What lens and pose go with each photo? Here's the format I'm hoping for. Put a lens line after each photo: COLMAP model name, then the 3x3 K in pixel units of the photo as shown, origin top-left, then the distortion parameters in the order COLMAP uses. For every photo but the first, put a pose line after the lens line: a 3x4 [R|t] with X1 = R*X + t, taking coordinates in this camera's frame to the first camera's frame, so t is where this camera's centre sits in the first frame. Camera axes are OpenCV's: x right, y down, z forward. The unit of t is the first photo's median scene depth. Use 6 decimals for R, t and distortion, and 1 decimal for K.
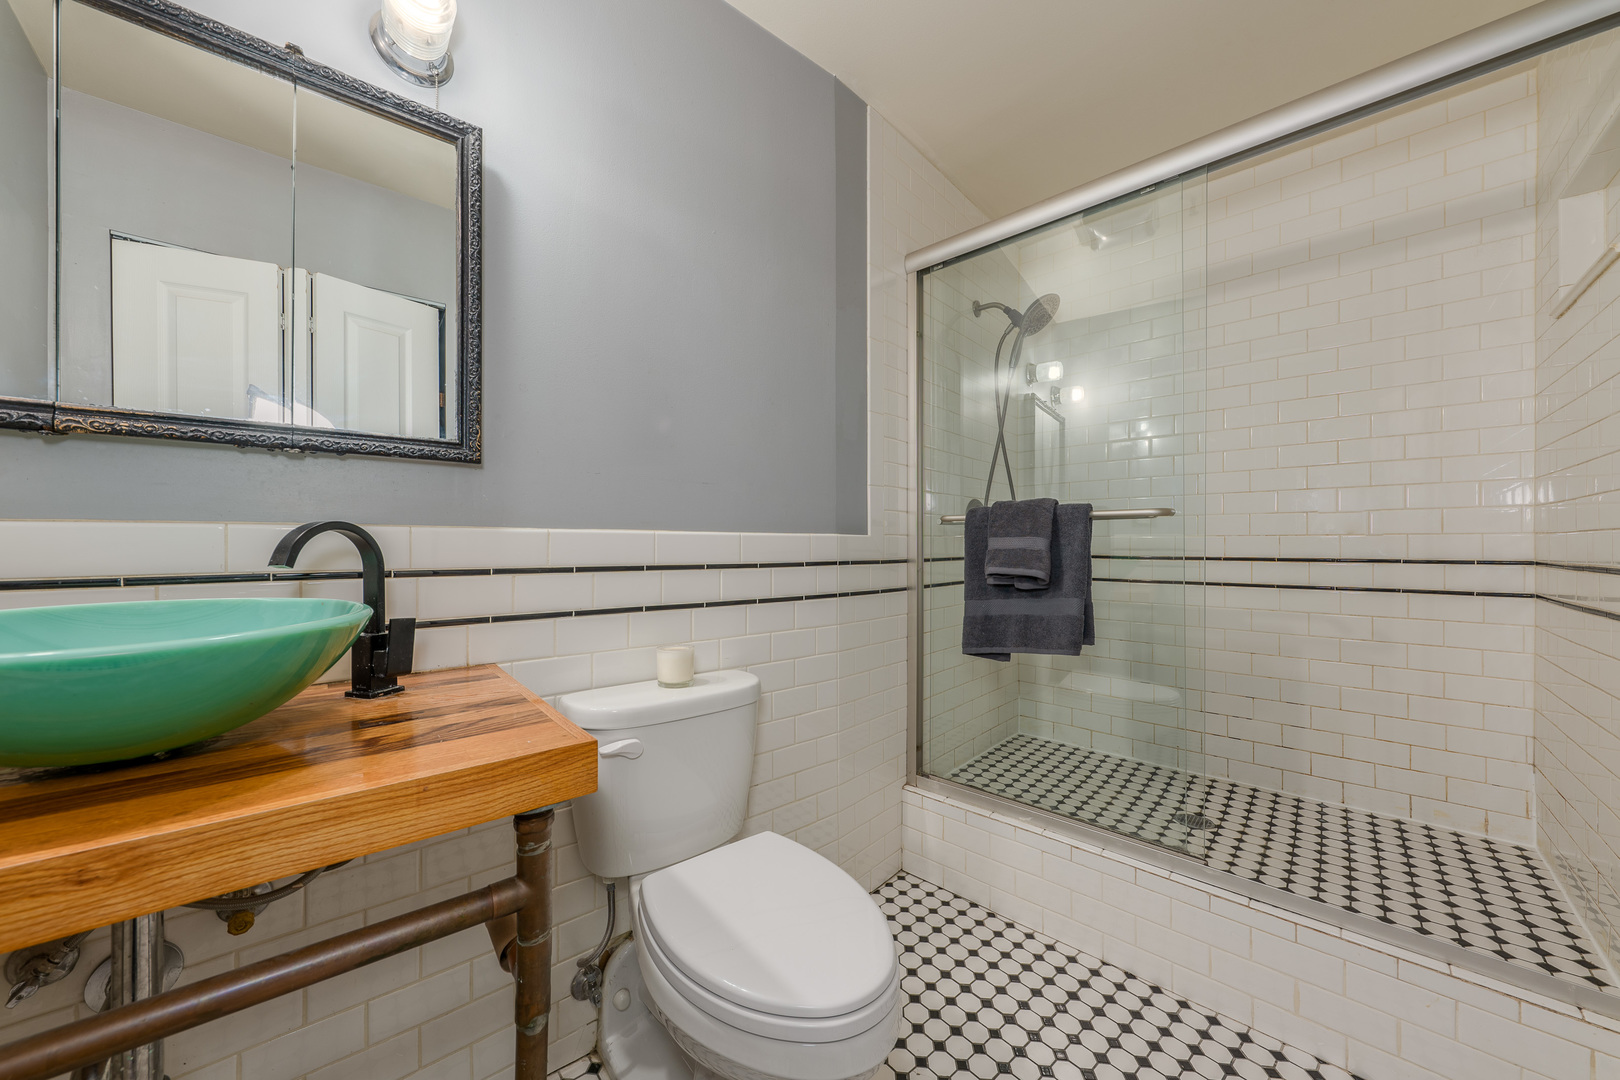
lens RADIAL K [[568.1, 0, 816.7], [0, 568.1, 544.5], [0, 0, 1]] dist [-0.000264, -0.000016]
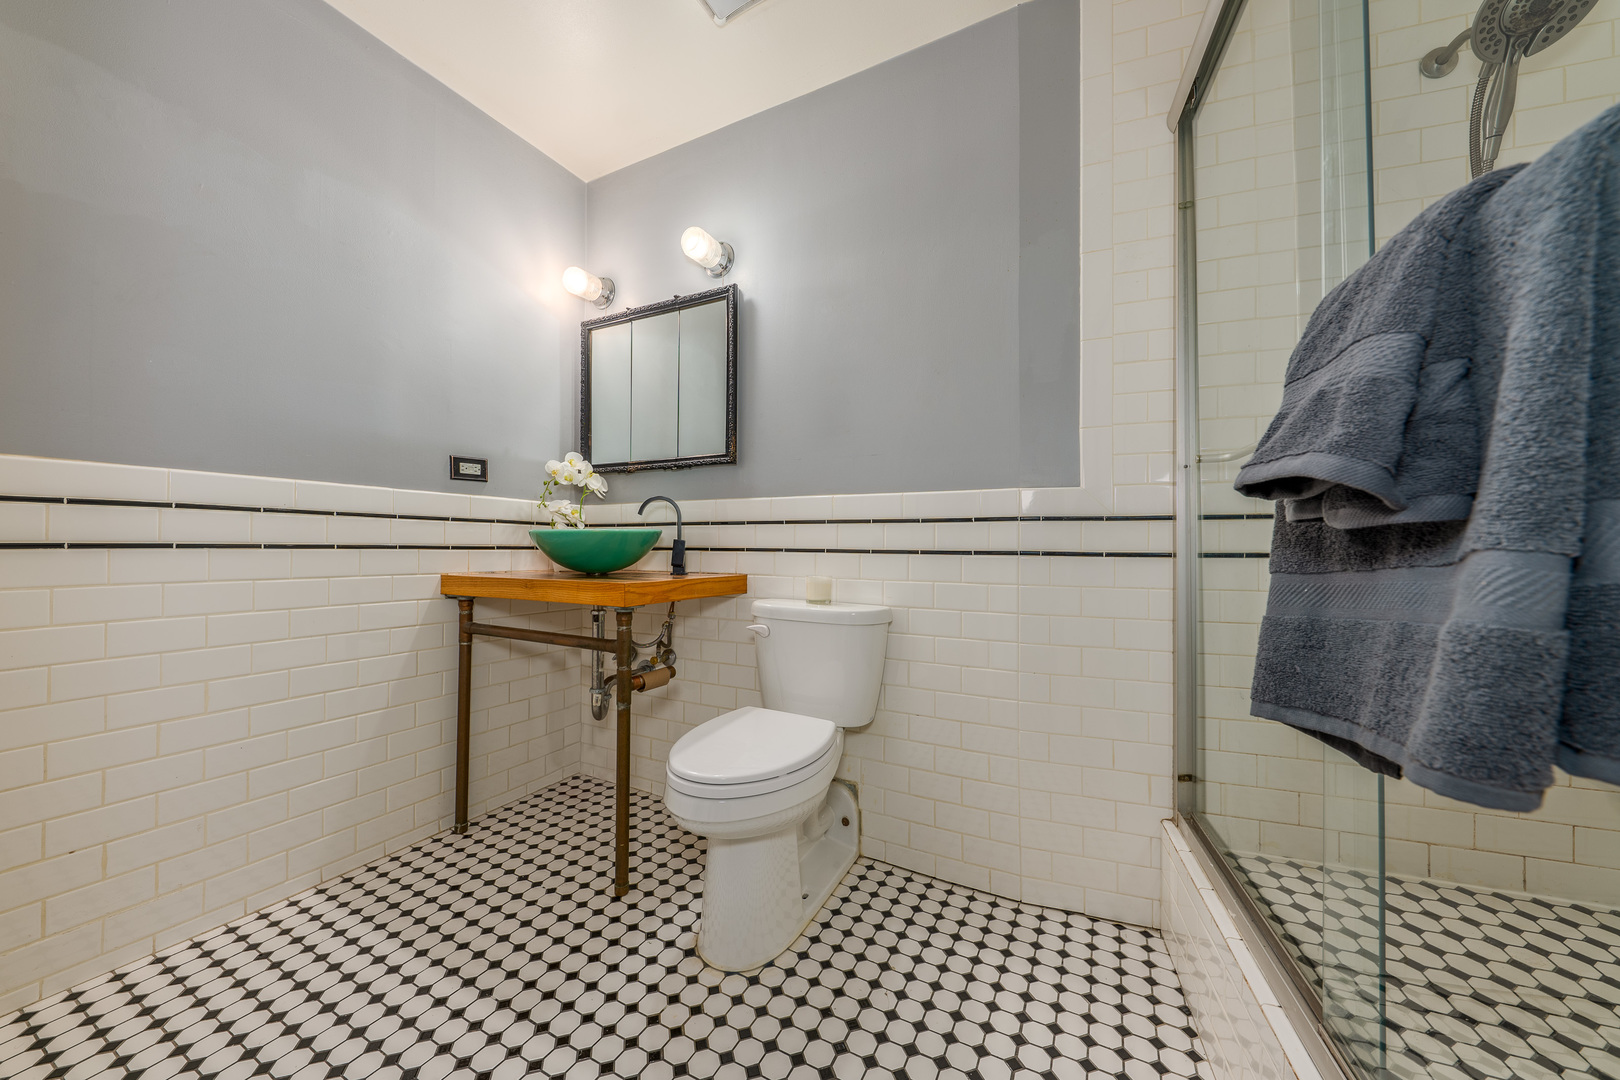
lens RADIAL K [[568.1, 0, 816.7], [0, 568.1, 544.5], [0, 0, 1]] dist [-0.000264, -0.000016]
pose [[0.392166, -0.005837, -0.919876, 0.913939], [-0.007256, 0.999929, -0.009438, 0.103264], [0.919866, 0.010376, 0.392096, 0.393674]]
